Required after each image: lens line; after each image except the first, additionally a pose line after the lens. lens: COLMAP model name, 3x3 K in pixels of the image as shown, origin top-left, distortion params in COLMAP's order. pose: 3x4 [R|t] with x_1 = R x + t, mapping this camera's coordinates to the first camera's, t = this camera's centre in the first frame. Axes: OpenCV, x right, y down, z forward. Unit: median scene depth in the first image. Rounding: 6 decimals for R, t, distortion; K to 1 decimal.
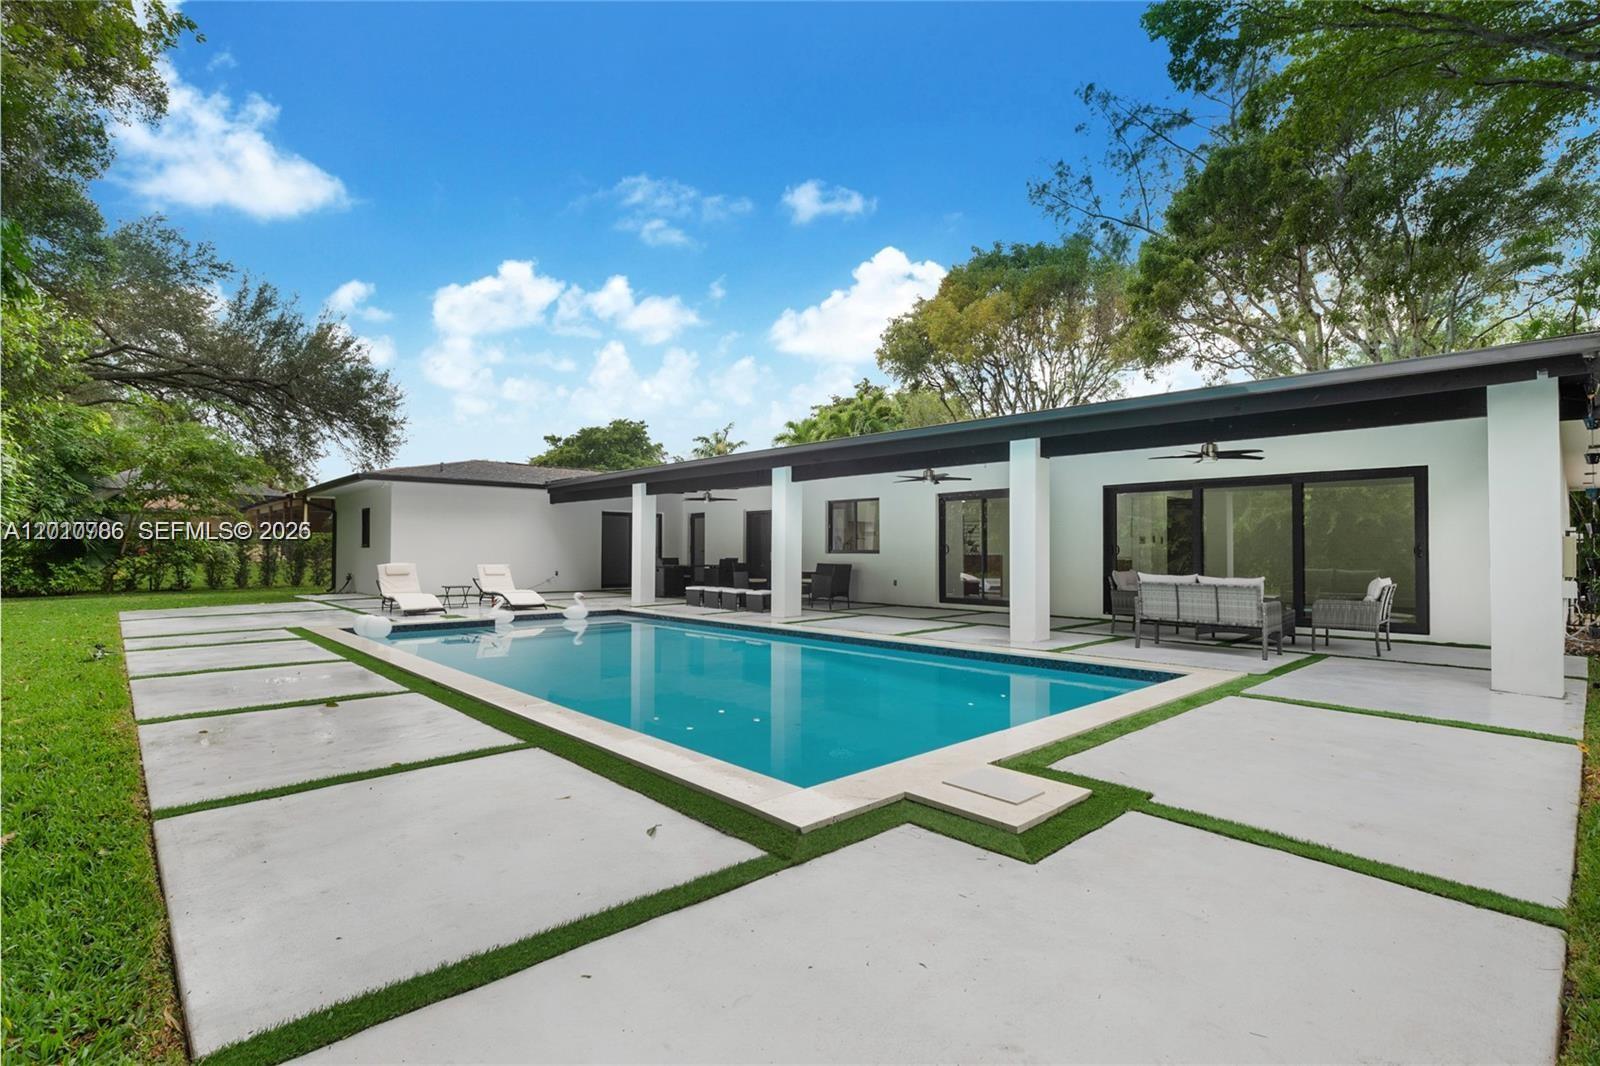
lens RADIAL K [[741.3, 0, 797.5], [0, 741.3, 533.1], [0, 0, 1]] dist [-0.004139, -0.000503]
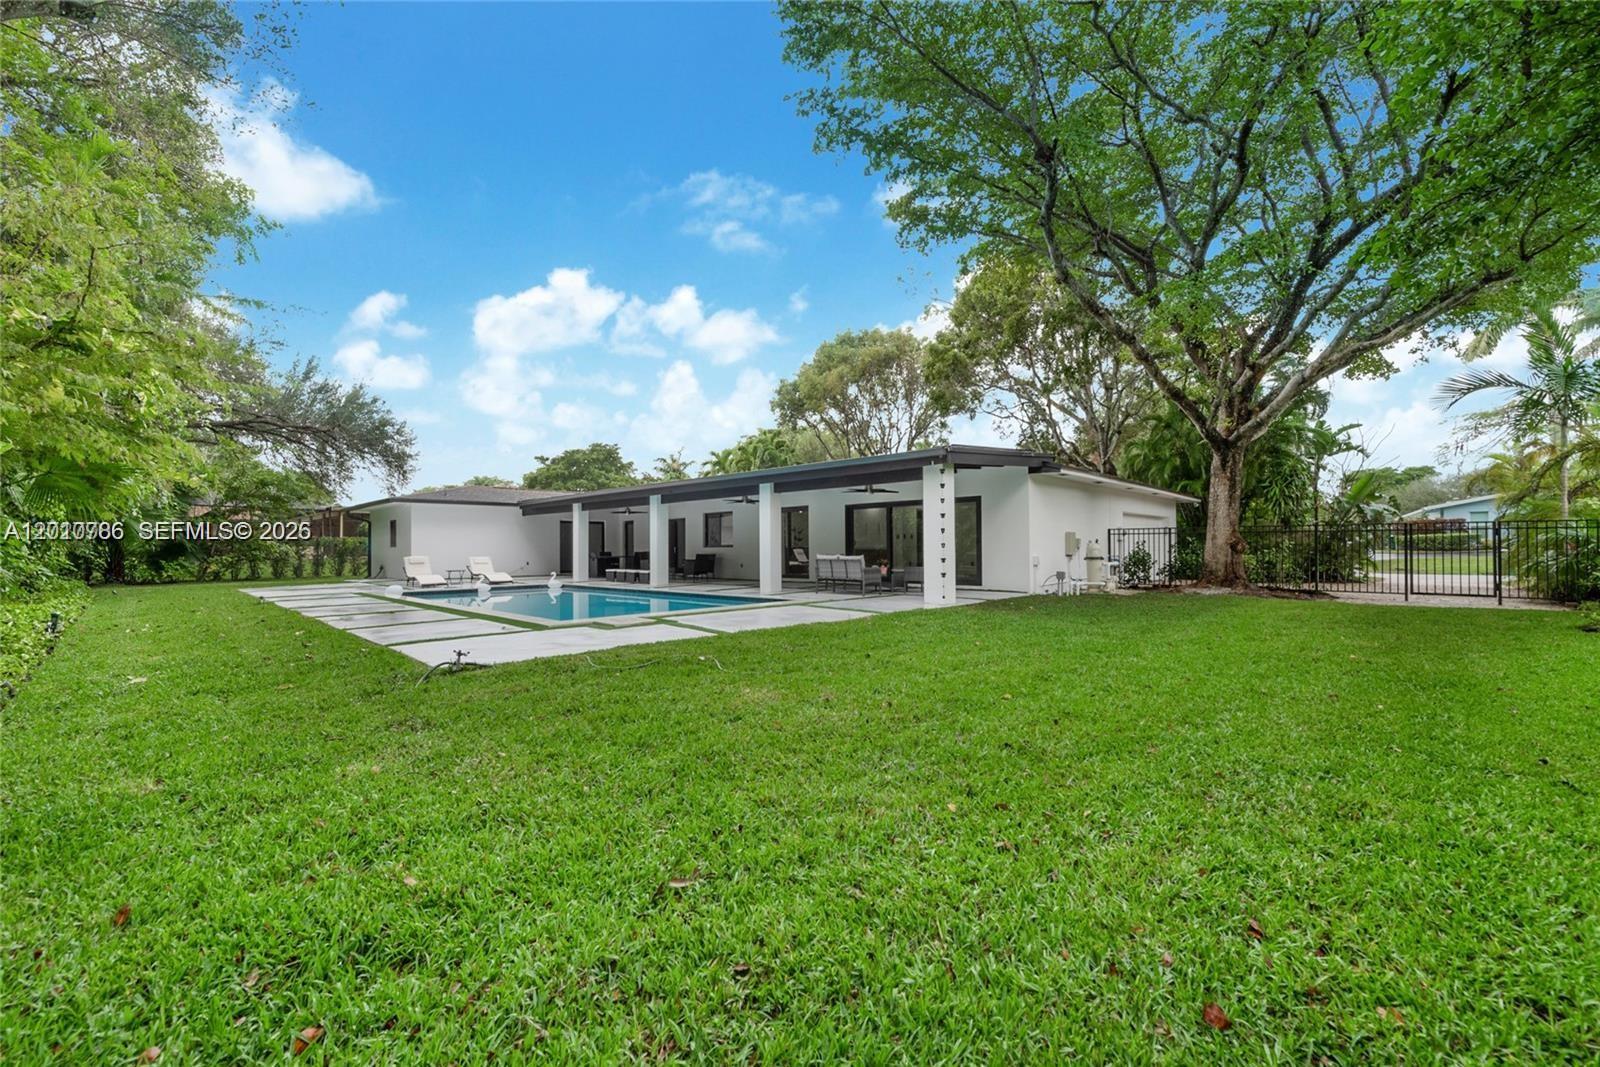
lens RADIAL K [[649.3, 0, 803.6], [0, 649.3, 539.5], [0, 0, 1]] dist [-0.001387, -0.000036]
pose [[0.998792, -0.009347, 0.048240, 0.129813], [0.008860, 0.999908, 0.010287, -0.001057], [-0.048331, -0.009847, 0.998783, -0.251474]]
